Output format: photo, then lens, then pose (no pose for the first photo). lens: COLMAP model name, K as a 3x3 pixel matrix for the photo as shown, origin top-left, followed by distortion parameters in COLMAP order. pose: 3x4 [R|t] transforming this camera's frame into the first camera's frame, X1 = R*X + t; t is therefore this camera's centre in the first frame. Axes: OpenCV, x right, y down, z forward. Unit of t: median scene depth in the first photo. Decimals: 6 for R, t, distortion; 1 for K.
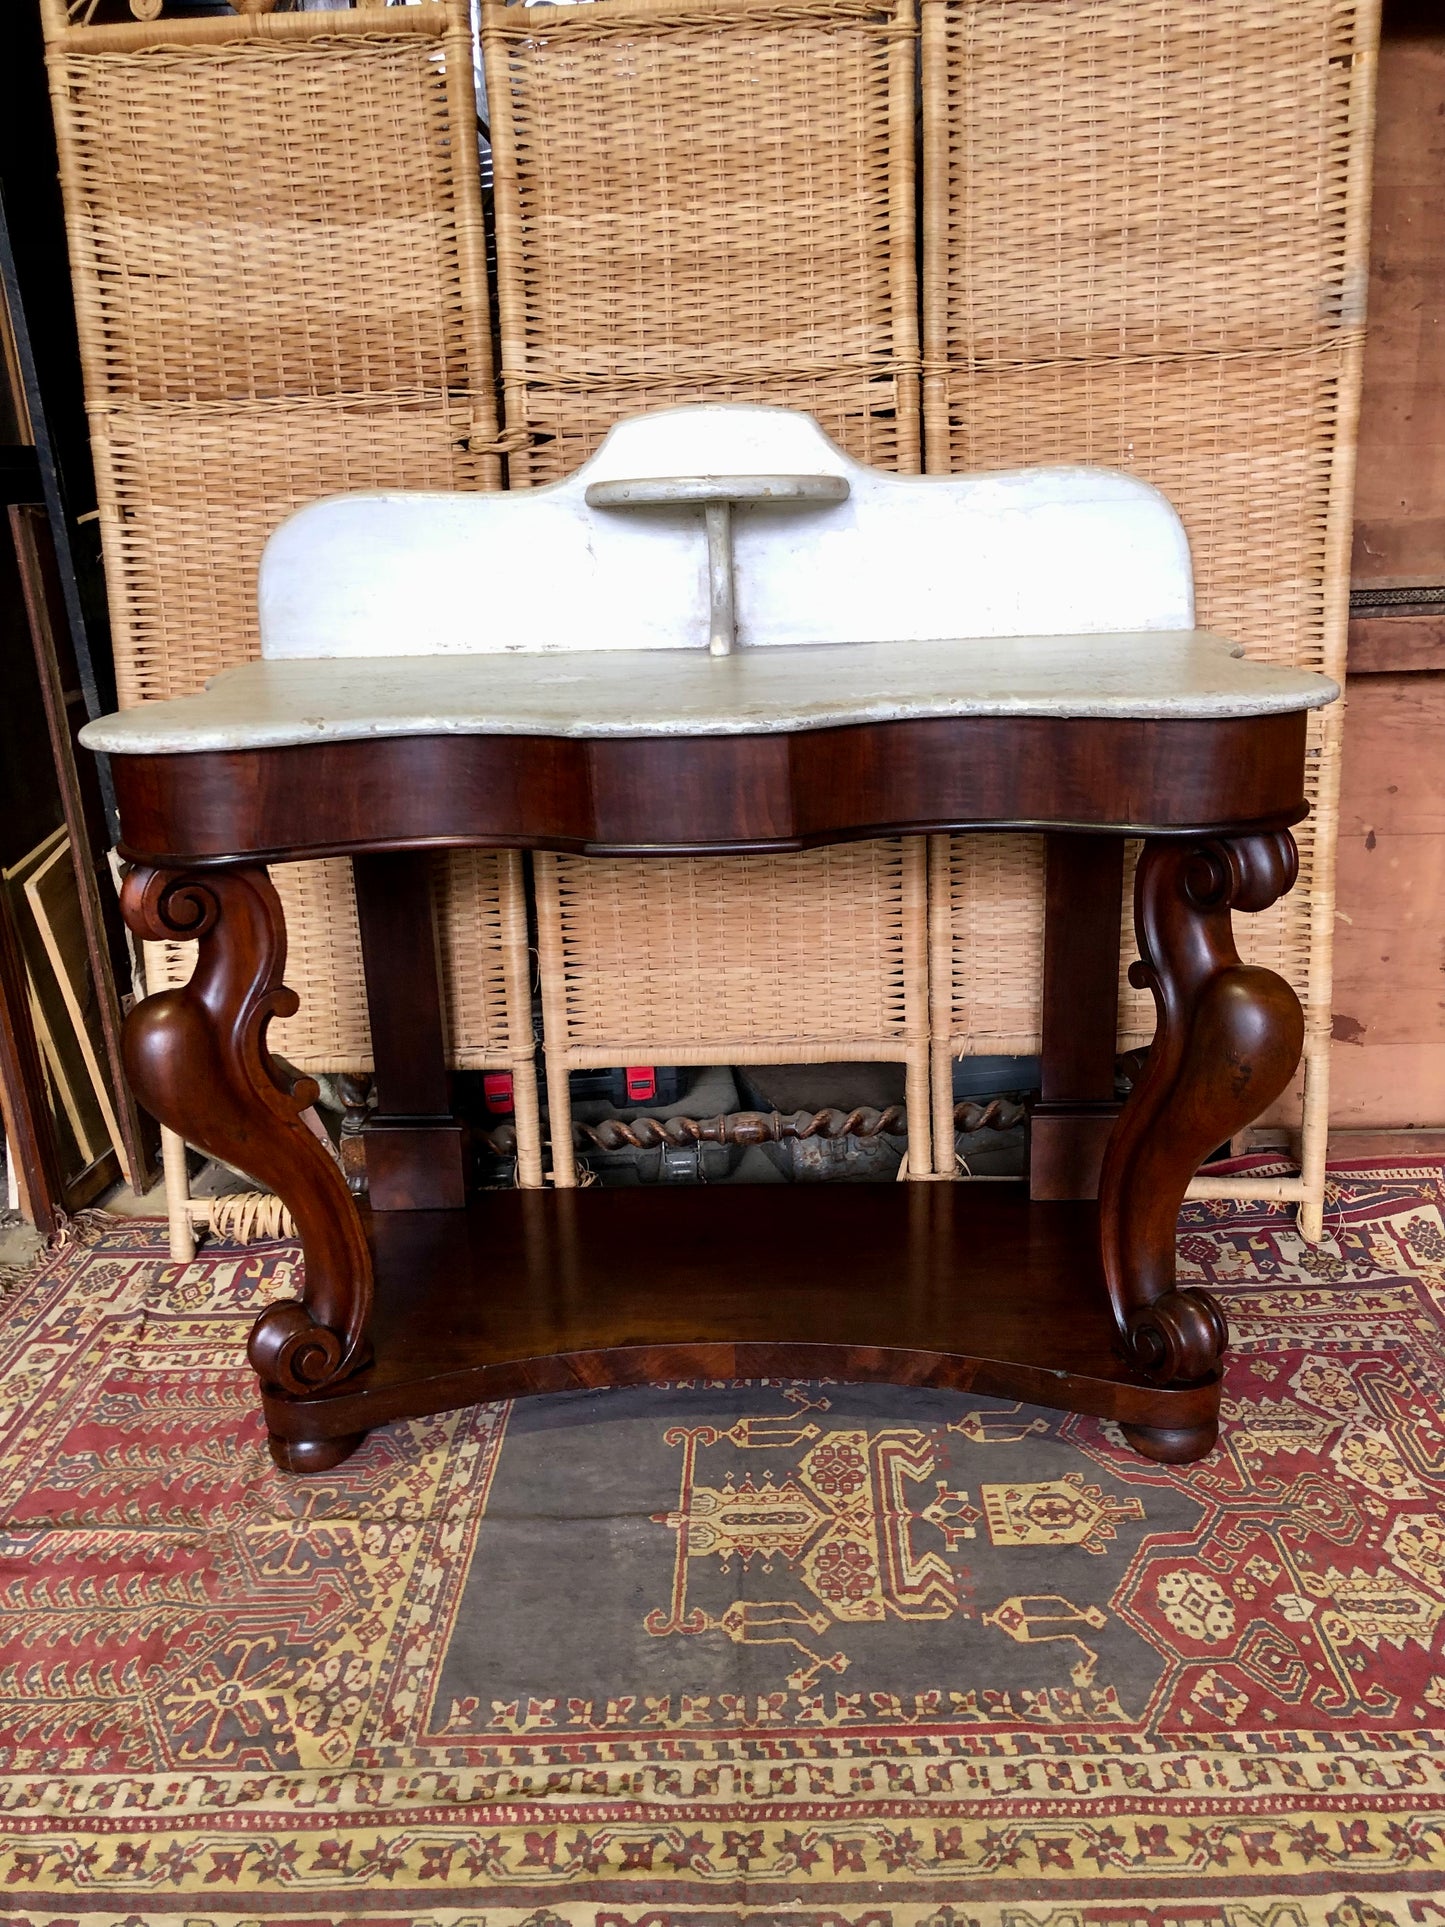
lens RADIAL K [[1582.3, 0, 747.3], [0, 1582.3, 947.4], [0, 0, 1]] dist [0.001597, 0.030204]
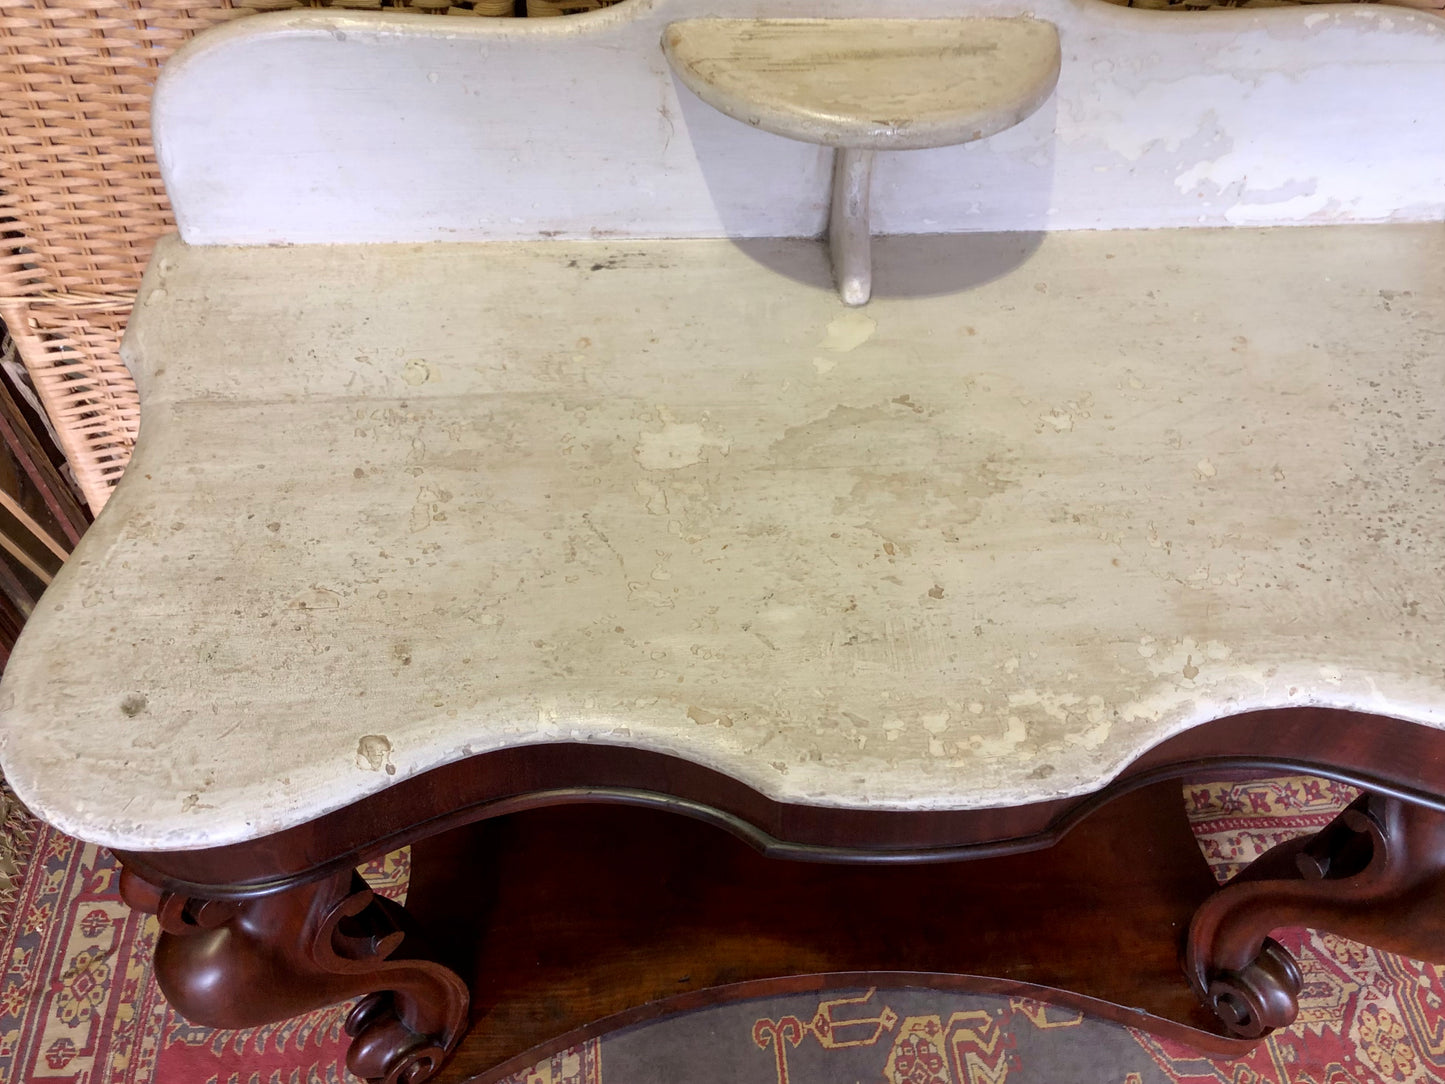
lens RADIAL K [[1229.4, 0, 739.5], [0, 1229.4, 547.5], [0, 0, 1]] dist [0.022303, -0.018548]
pose [[0.991102, -0.040728, 0.126720, -0.139887], [-0.035906, 0.834934, 0.549178, -0.382216], [-0.128170, -0.548842, 0.826042, 0.454166]]
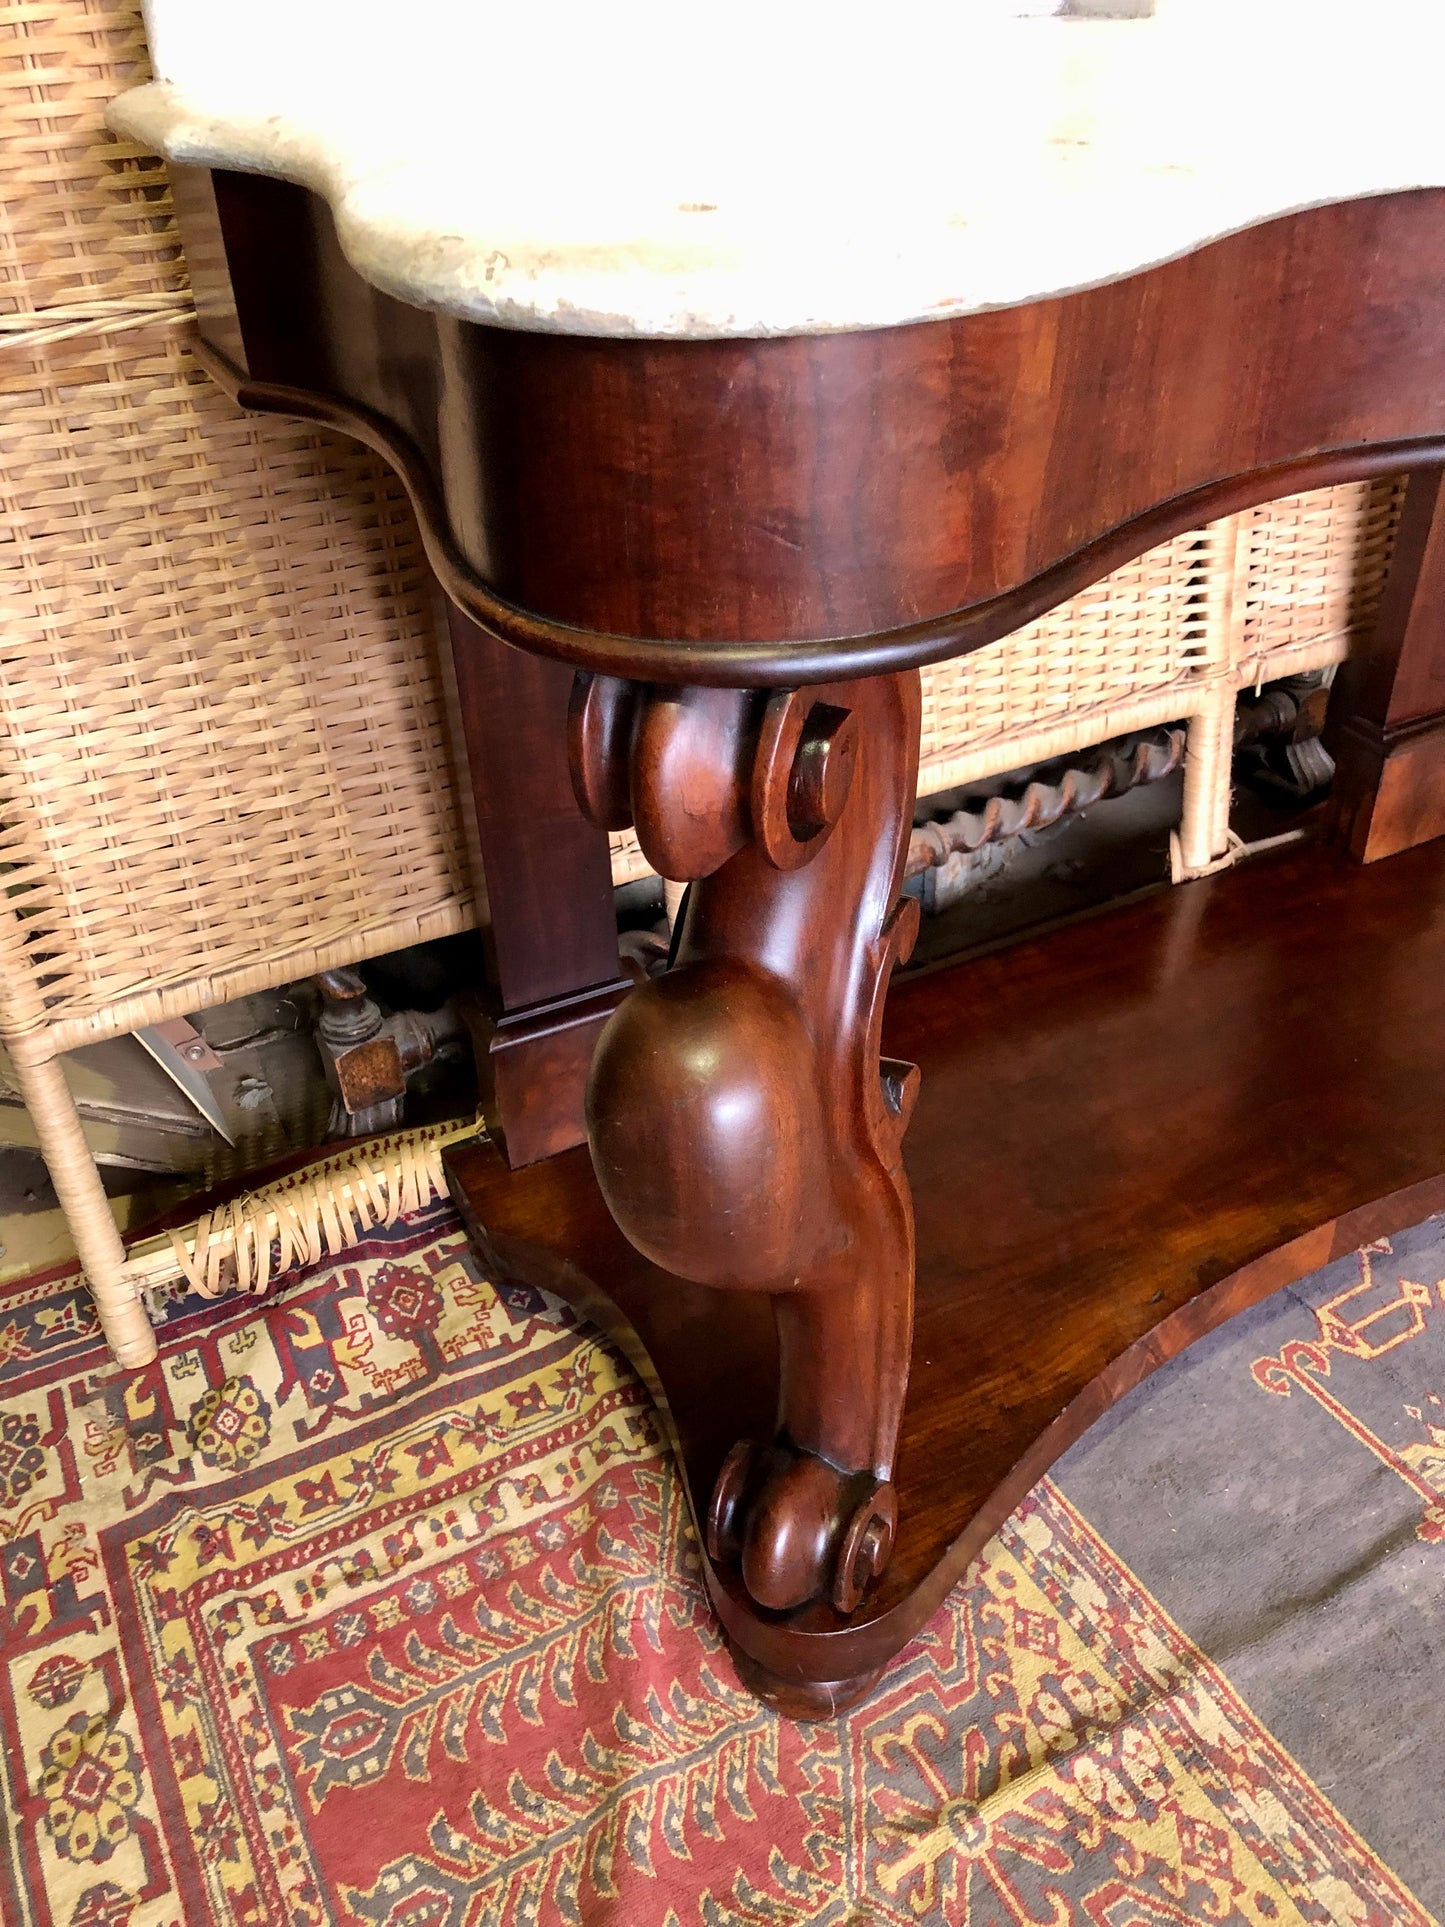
lens RADIAL K [[1582.3, 0, 750.3], [0, 1582.3, 950.6], [0, 0, 1]] dist [0.001597, 0.030204]
pose [[0.864858, -0.272557, 0.421585, -0.415722], [0.143714, 0.939056, 0.312282, -0.079487], [-0.481006, -0.209492, 0.851320, 0.538222]]
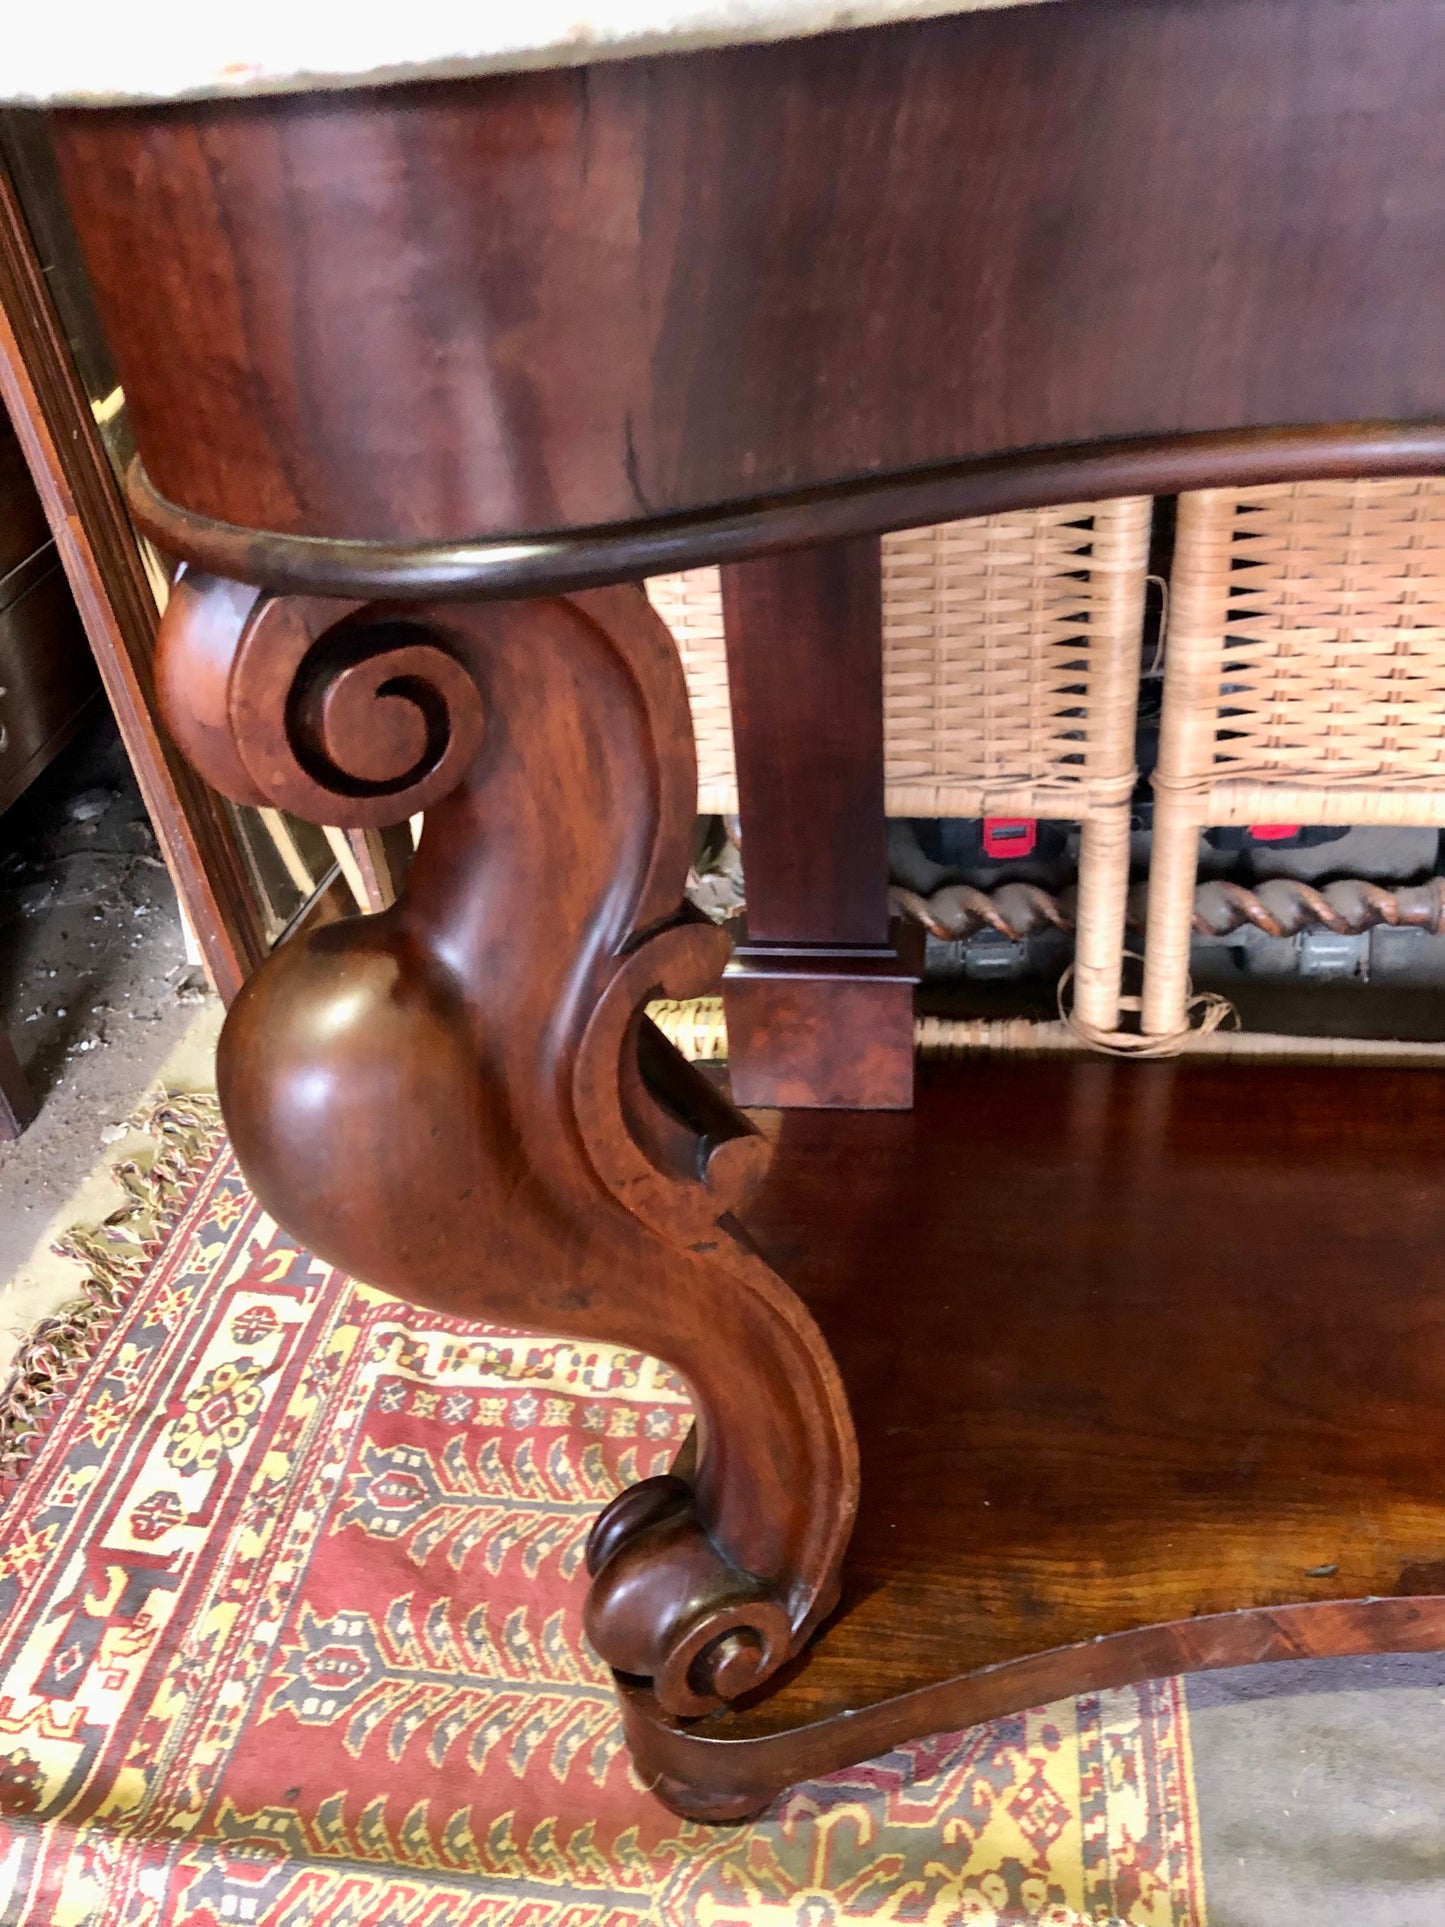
lens RADIAL K [[1572.4, 0, 691.8], [0, 1572.4, 955.3], [0, 0, 1]] dist [0.033868, -0.019024]
pose [[0.989438, 0.040036, -0.139316, -0.222519], [0.007011, 0.946759, 0.321868, -0.049302], [0.144785, -0.319445, 0.936479, 0.549685]]
